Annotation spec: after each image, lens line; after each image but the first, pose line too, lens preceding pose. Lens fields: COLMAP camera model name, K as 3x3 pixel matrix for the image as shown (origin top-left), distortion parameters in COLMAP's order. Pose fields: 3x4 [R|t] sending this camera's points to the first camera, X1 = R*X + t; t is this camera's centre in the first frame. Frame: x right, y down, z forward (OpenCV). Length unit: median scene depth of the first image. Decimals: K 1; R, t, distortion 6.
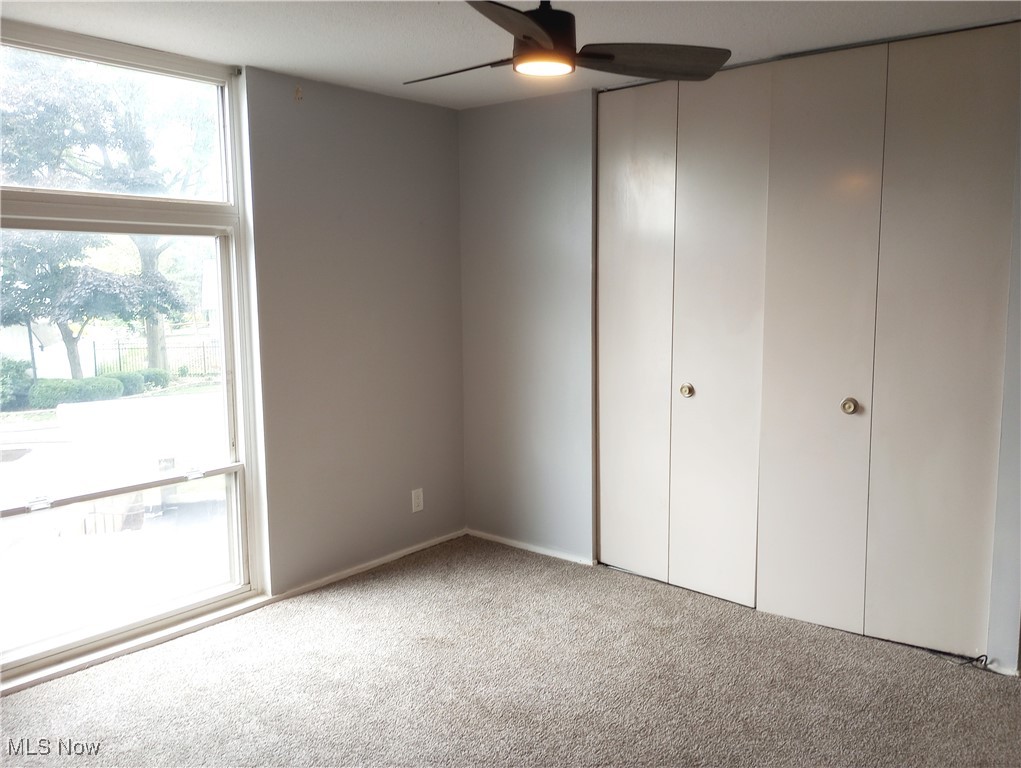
lens RADIAL K [[848.5, 0, 509.3], [0, 848.5, 380.5], [0, 0, 1]] dist [0.058741, -0.088422]
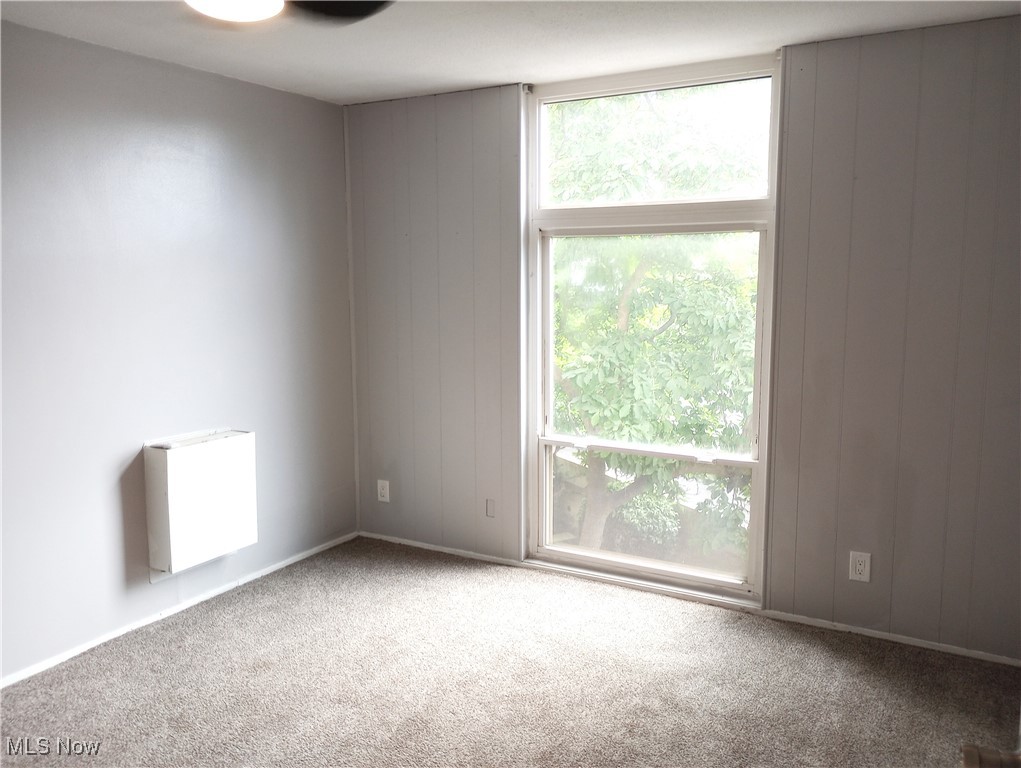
lens RADIAL K [[848.5, 0, 509.8], [0, 848.5, 382.8], [0, 0, 1]] dist [0.058741, -0.088422]
pose [[0.189915, 0.125521, -0.973744, 0.586581], [-0.122885, 0.987034, 0.103268, -0.059761], [0.974080, 0.100046, 0.202877, 0.523003]]
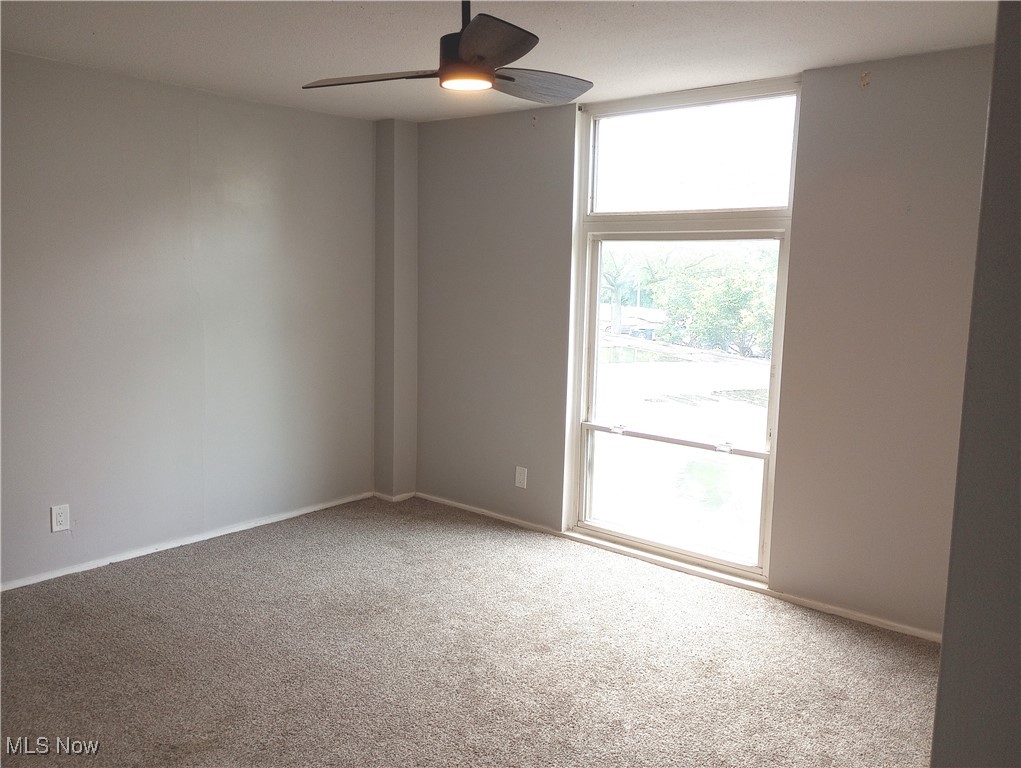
lens RADIAL K [[848.5, 0, 514.9], [0, 848.5, 386.4], [0, 0, 1]] dist [0.058741, -0.088422]
pose [[-0.014538, 0.136764, -0.990497, 0.748493], [-0.145222, 0.979809, 0.137420, -0.086513], [0.989292, 0.145840, 0.005617, 0.695679]]
